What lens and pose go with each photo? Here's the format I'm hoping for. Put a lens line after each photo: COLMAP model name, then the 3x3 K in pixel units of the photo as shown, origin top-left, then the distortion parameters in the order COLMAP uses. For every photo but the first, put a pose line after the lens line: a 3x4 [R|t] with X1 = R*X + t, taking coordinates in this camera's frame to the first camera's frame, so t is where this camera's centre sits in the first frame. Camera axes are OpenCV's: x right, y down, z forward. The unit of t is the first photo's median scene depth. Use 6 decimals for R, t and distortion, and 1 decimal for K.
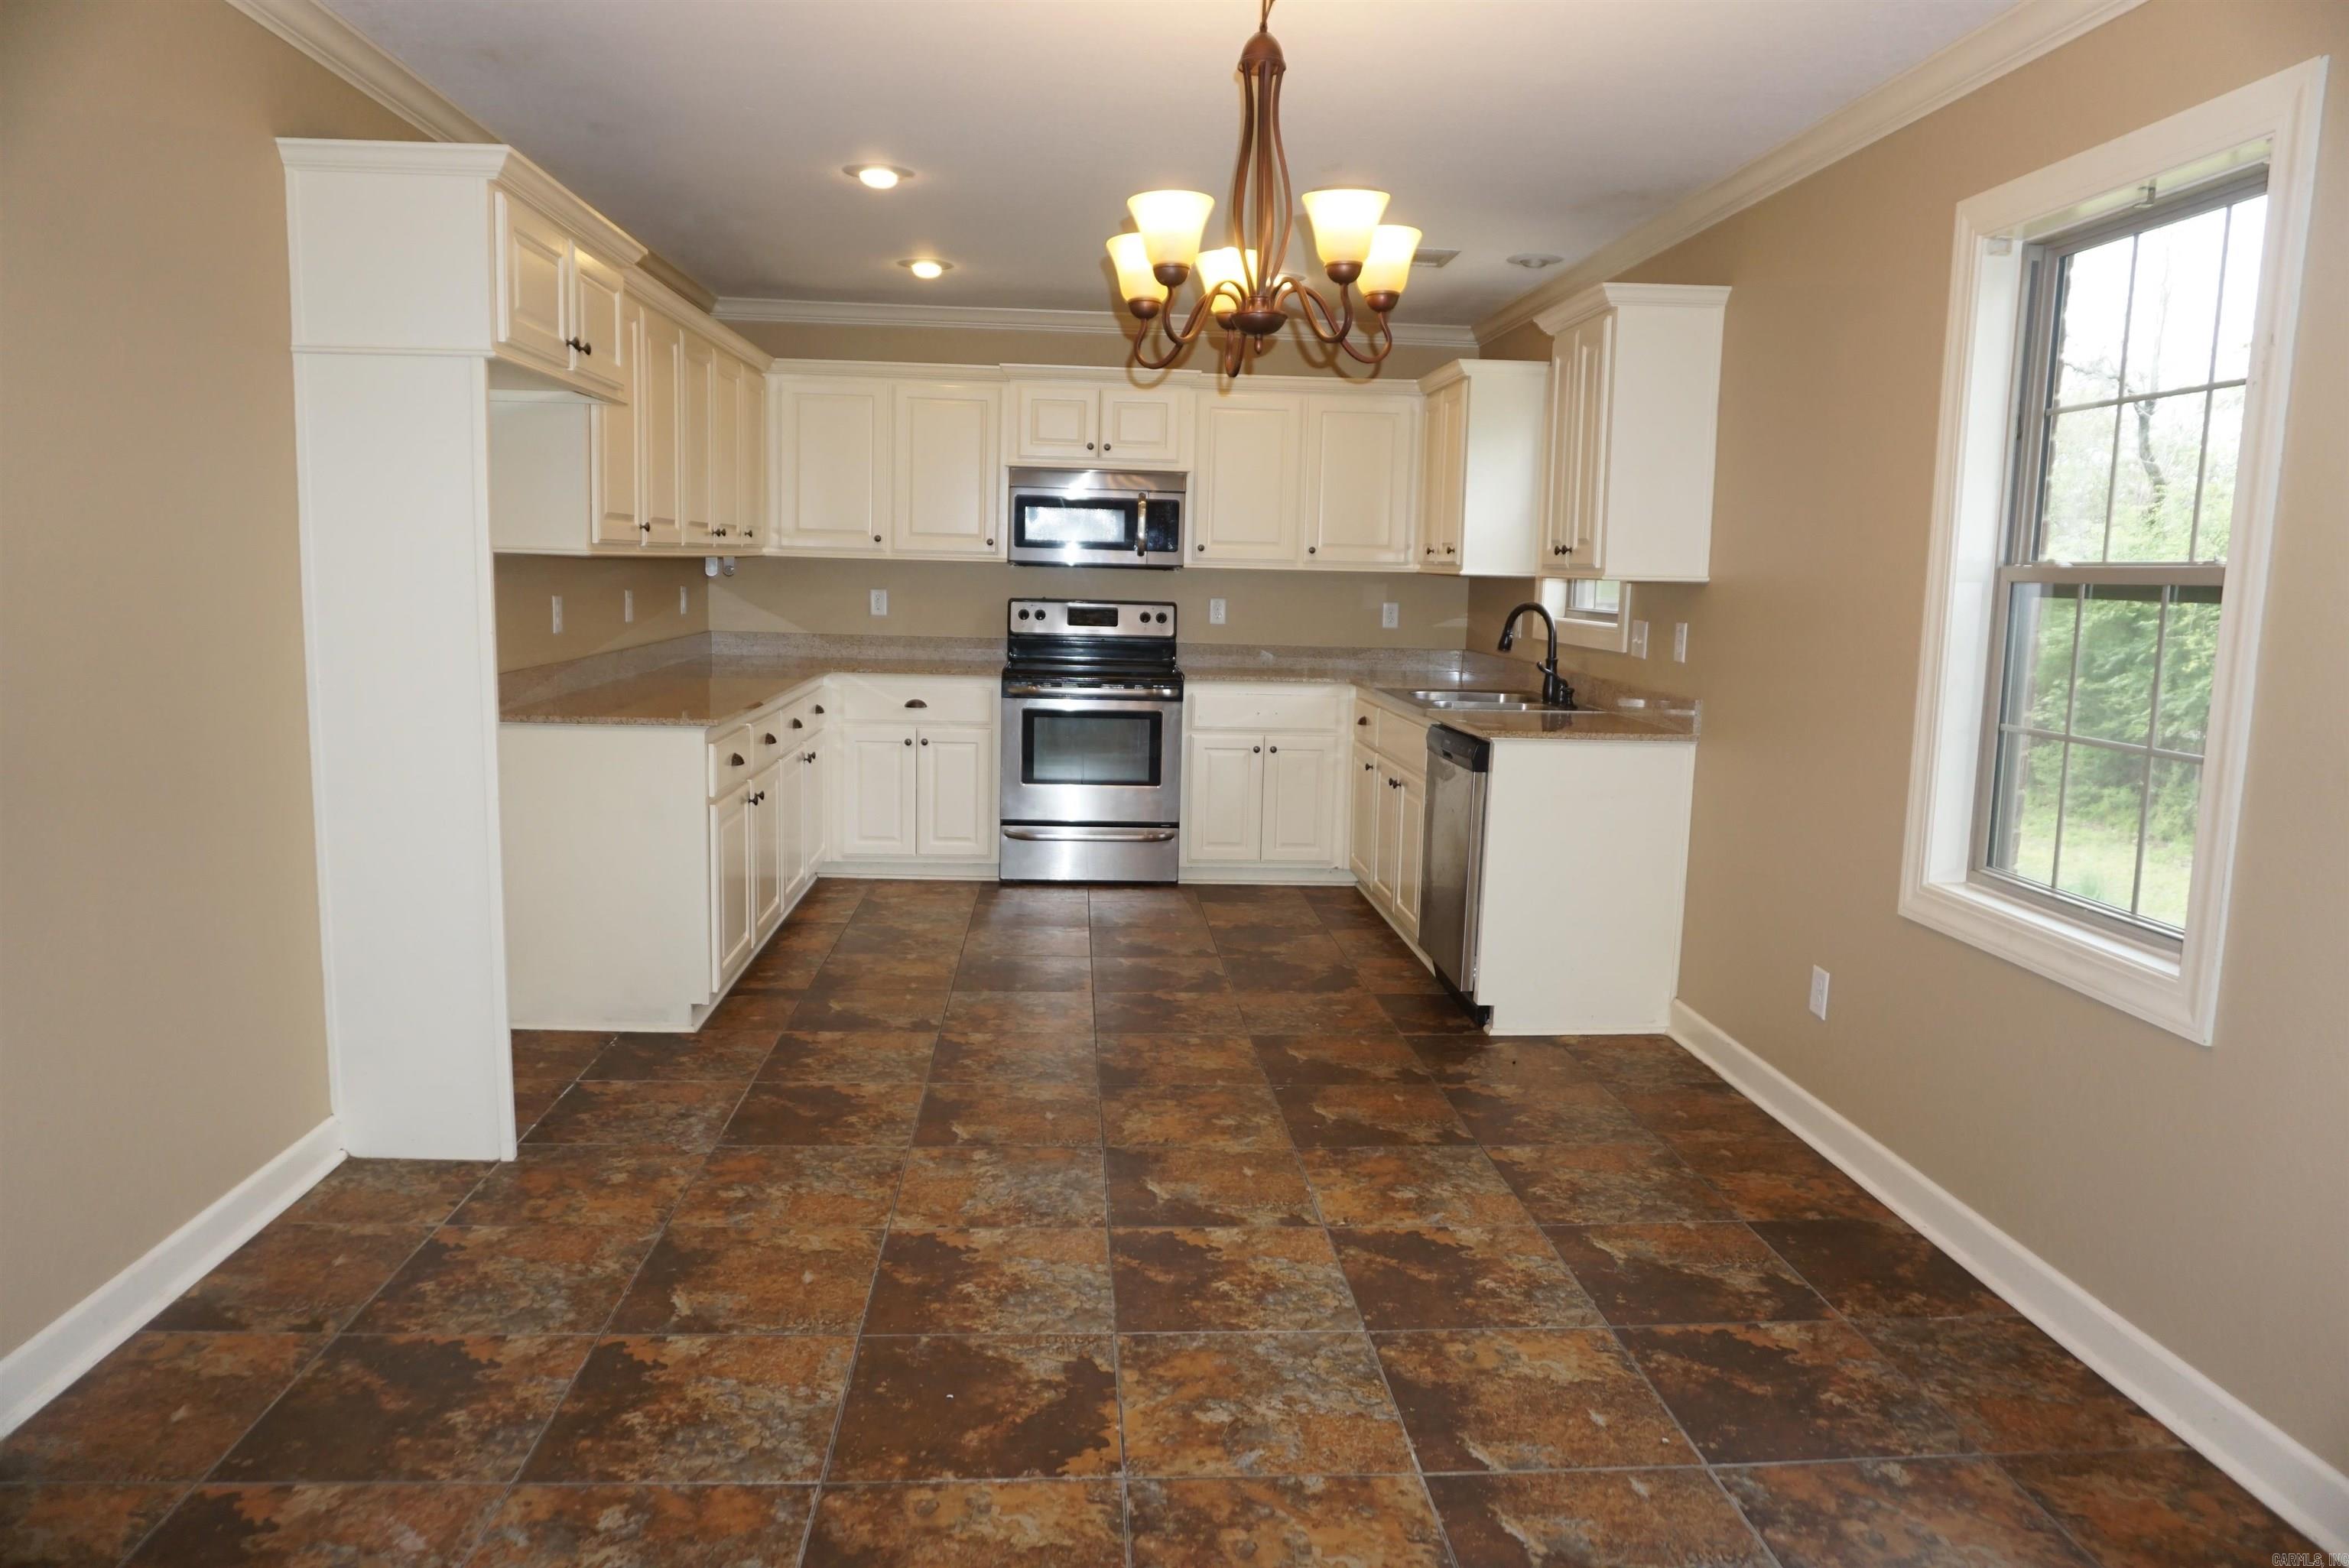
lens RADIAL K [[1566.1, 0, 1168.9], [0, 1566.1, 782.8], [0, 0, 1]] dist [-0.049020, 0.036078]
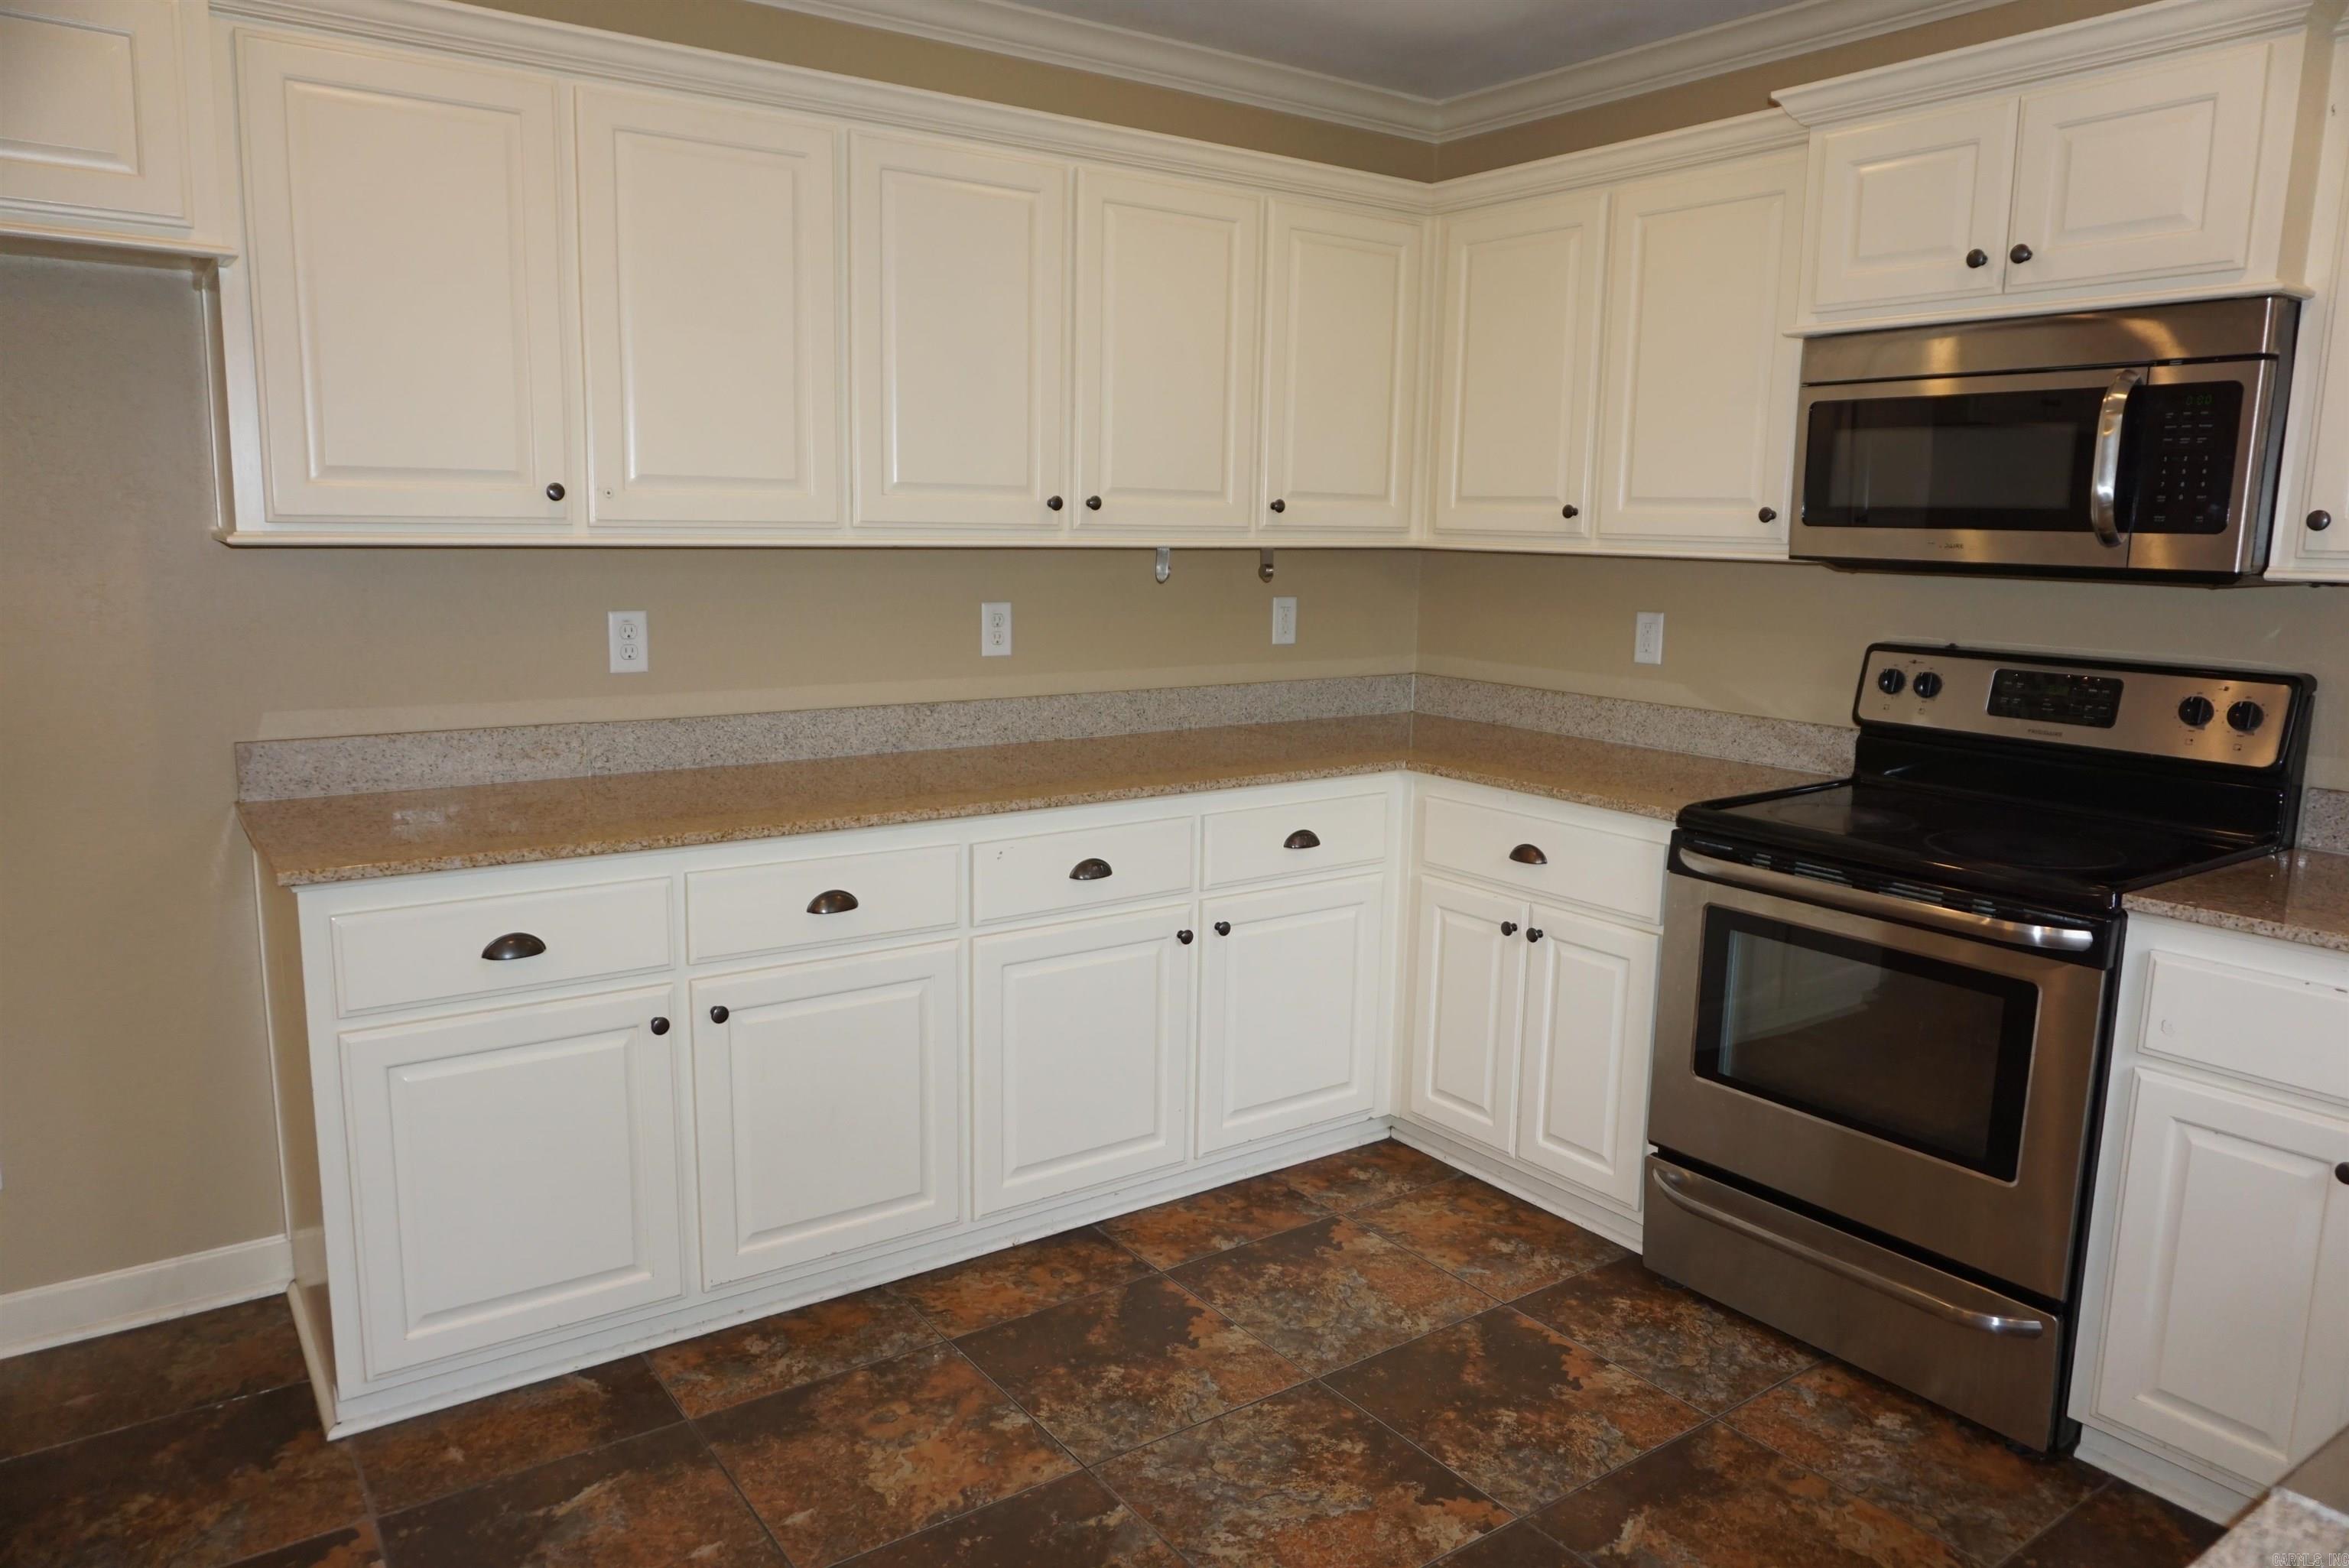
lens RADIAL K [[1566.1, 0, 1178.1], [0, 1566.1, 782.7], [0, 0, 1]] dist [-0.049020, 0.036078]
pose [[0.529862, 0.120082, -0.839540, 0.181216], [-0.120111, 0.990572, 0.065878, -0.090456], [0.839536, 0.065932, 0.539289, 0.646264]]
